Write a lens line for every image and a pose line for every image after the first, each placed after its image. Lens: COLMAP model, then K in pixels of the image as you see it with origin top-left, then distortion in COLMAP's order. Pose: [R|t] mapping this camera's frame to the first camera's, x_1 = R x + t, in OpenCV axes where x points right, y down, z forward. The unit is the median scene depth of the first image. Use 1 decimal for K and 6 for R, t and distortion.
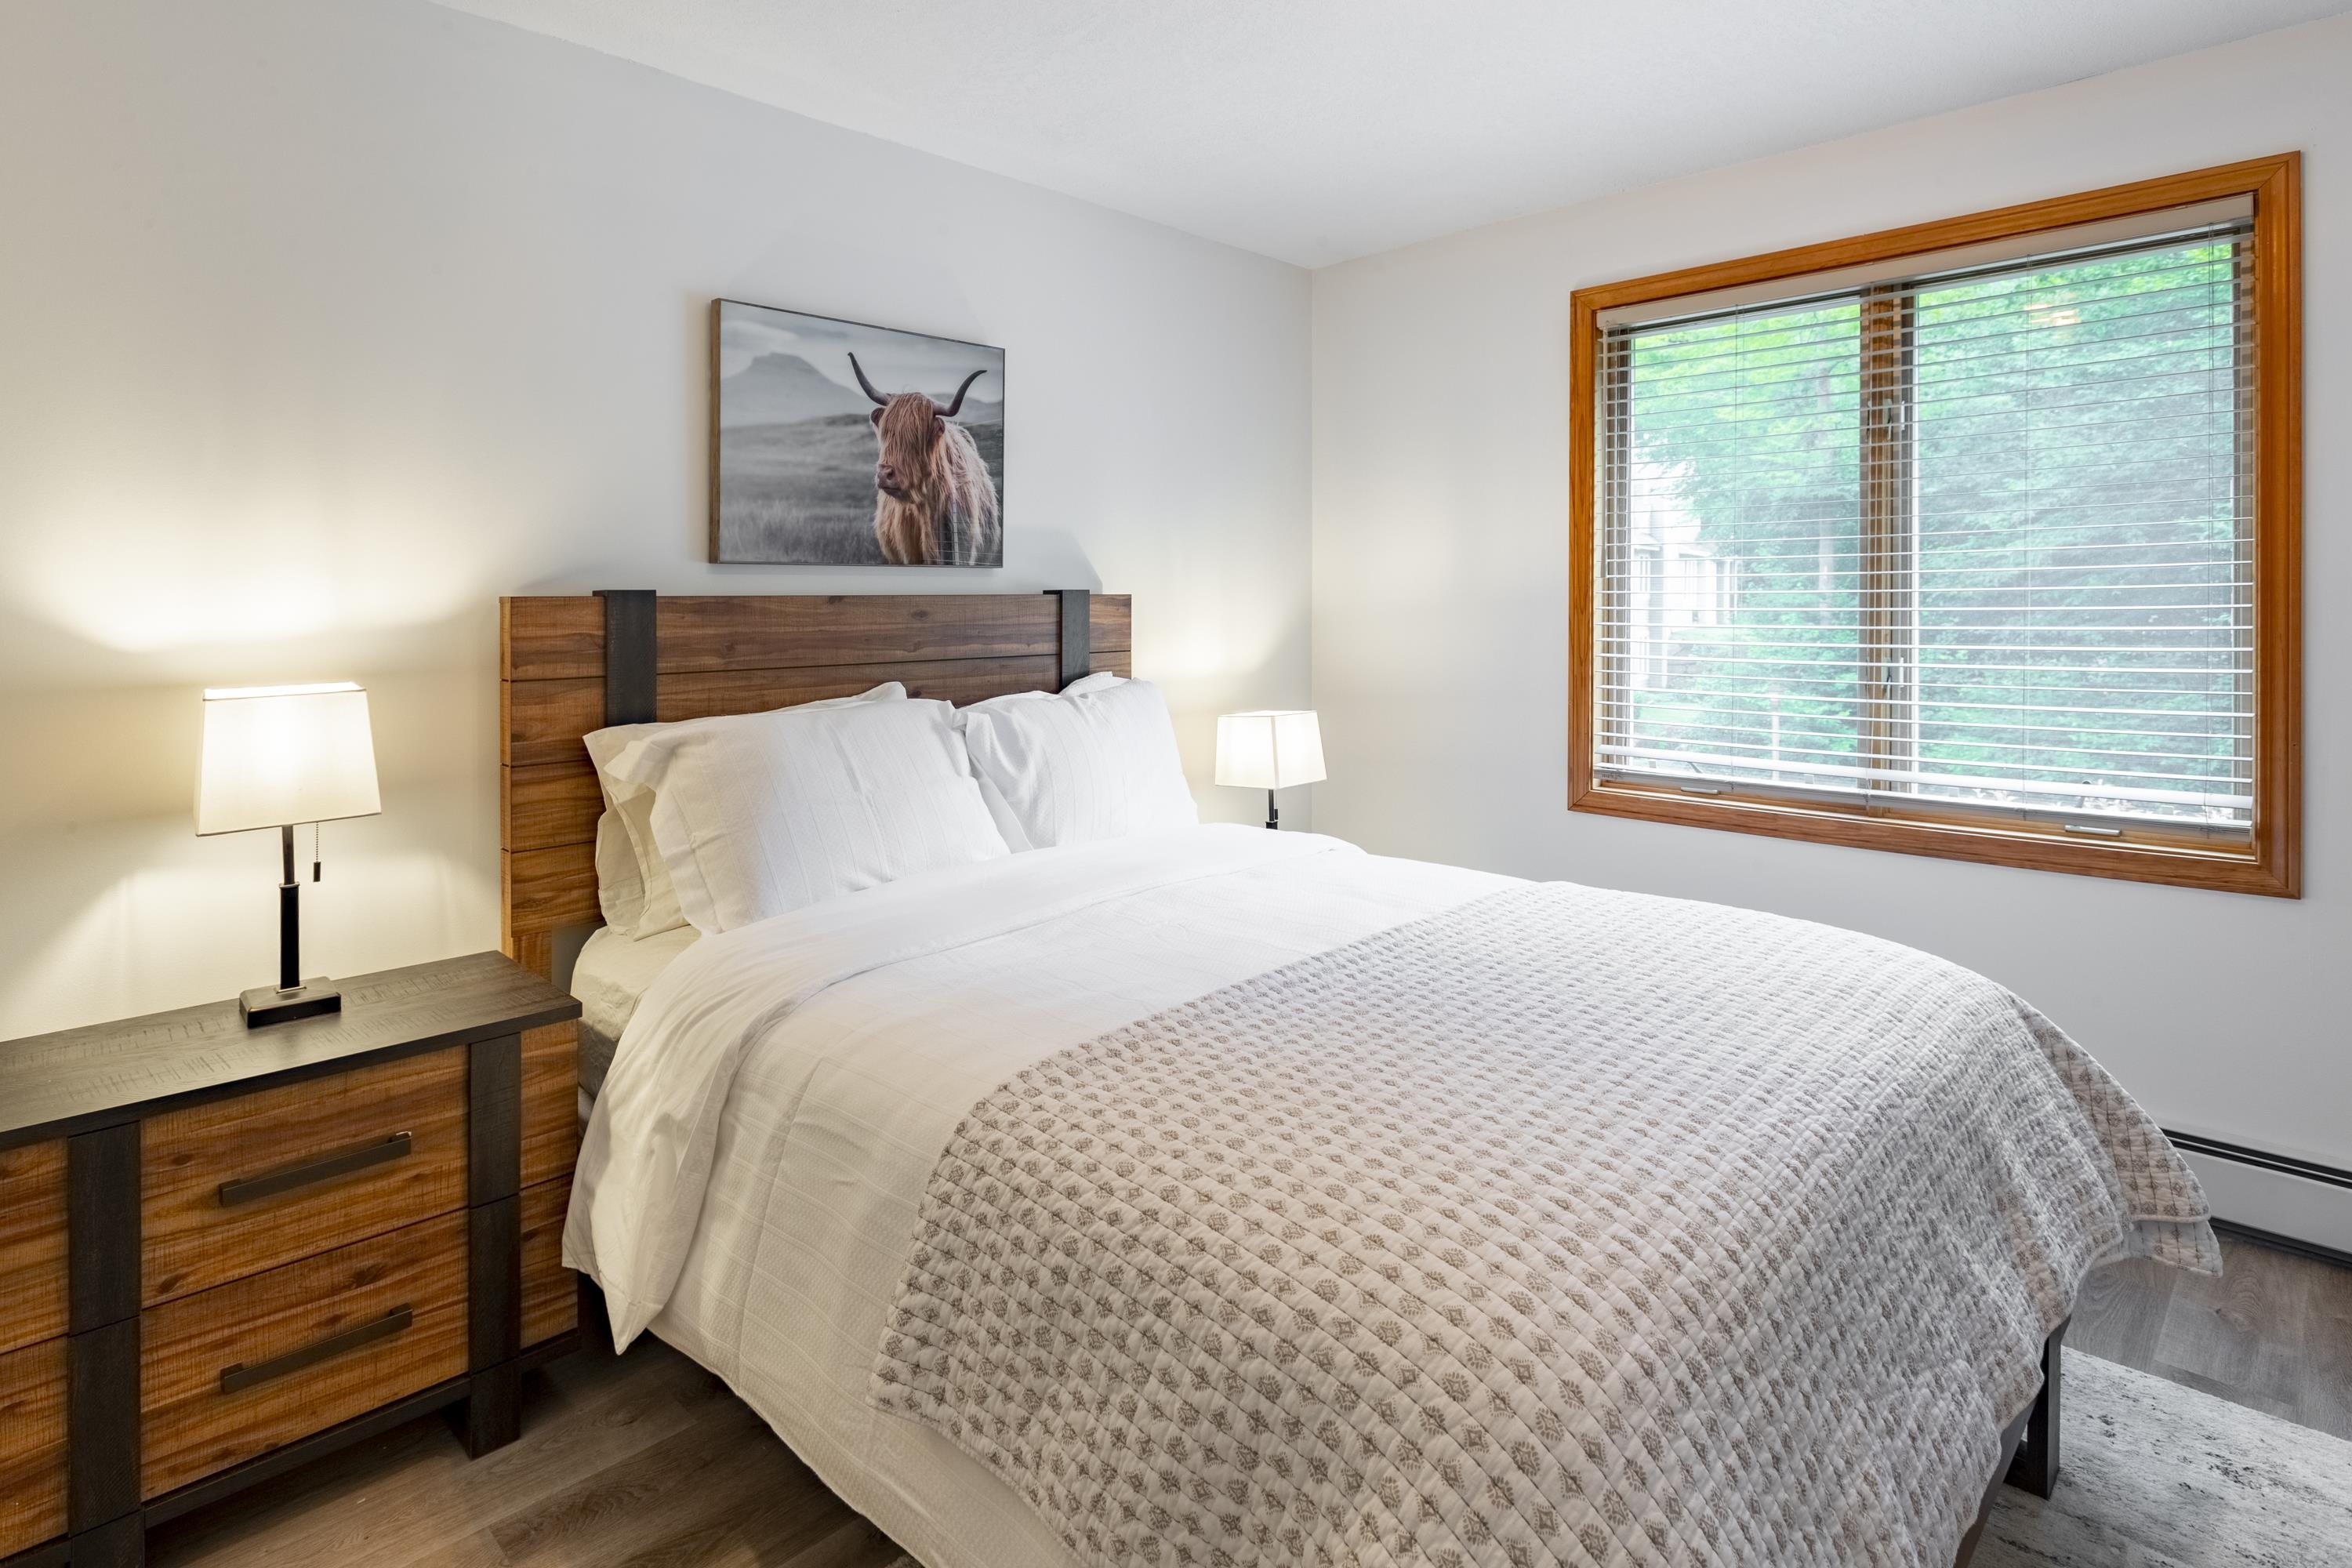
lens RADIAL K [[1201.3, 0, 1034.1], [0, 1201.3, 621.1], [0, 0, 1]] dist [0.001224, -0.001290]
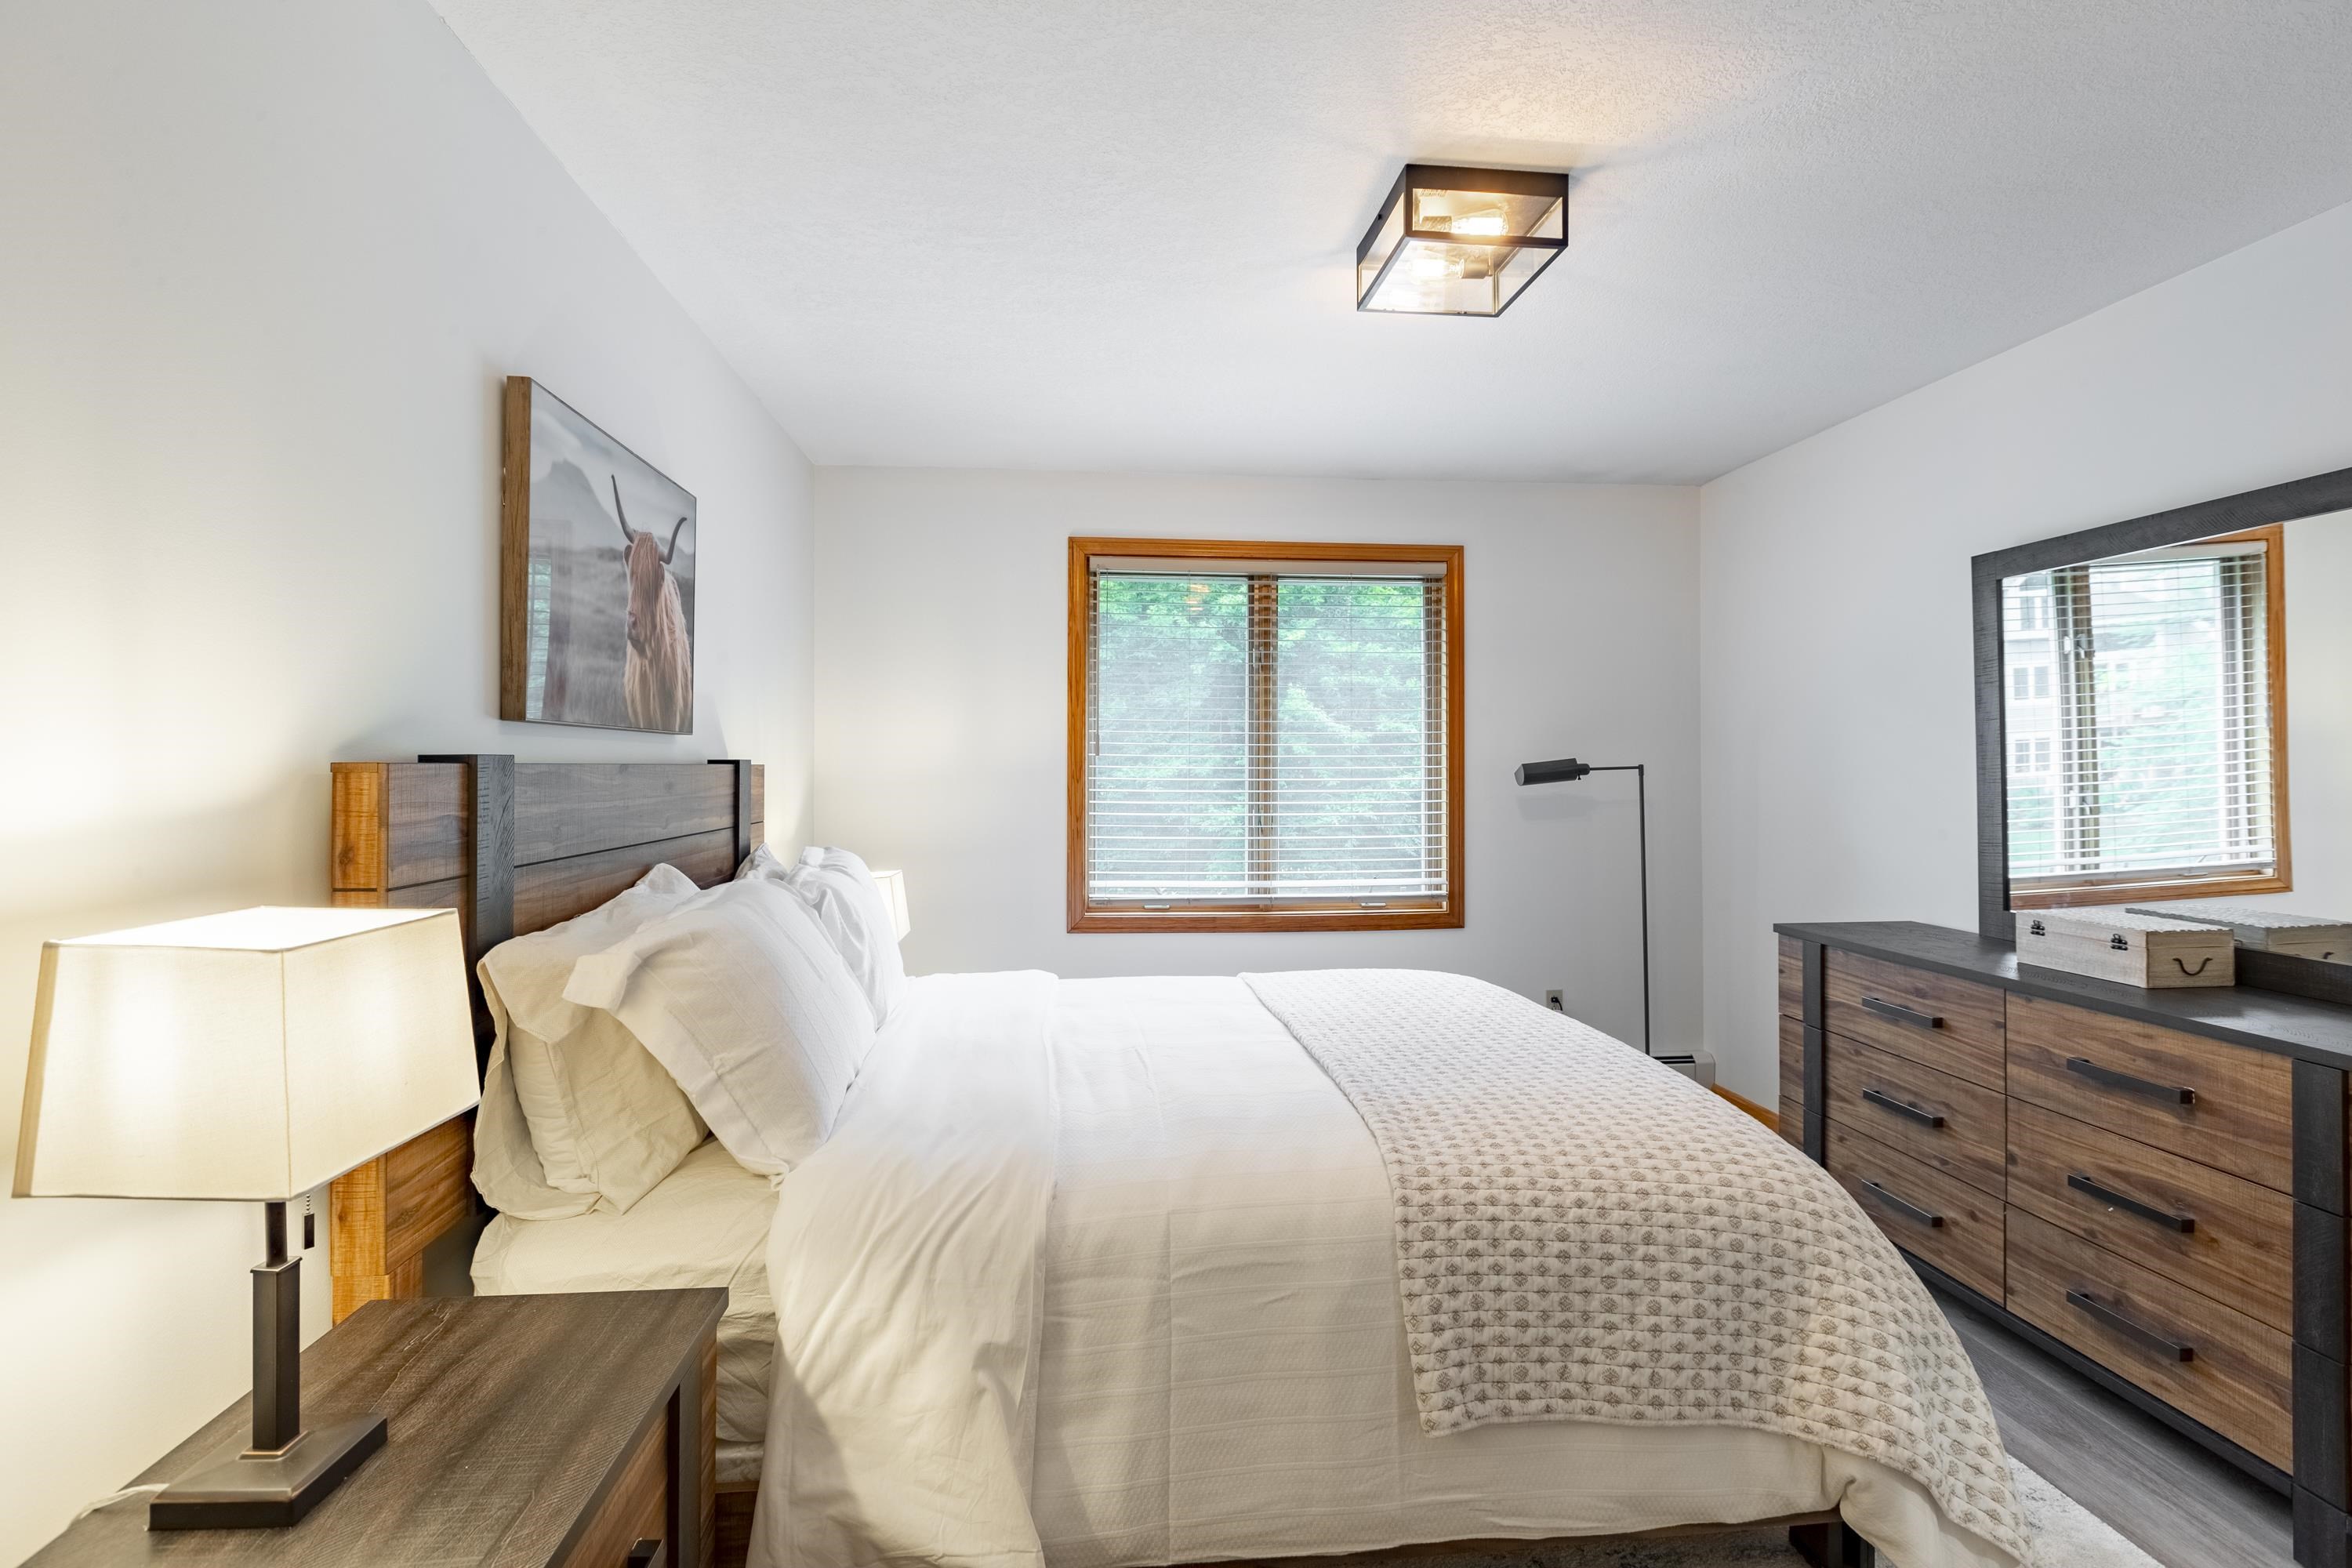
lens RADIAL K [[1080.4, 0, 1159.1], [0, 1080.4, 778.8], [0, 0, 1]] dist [-0.000550, -0.001207]
pose [[0.625006, 0.000140, 0.780620, -0.550500], [0.006425, 0.999965, -0.005324, -0.004843], [-0.780593, 0.008343, 0.624984, 0.251133]]
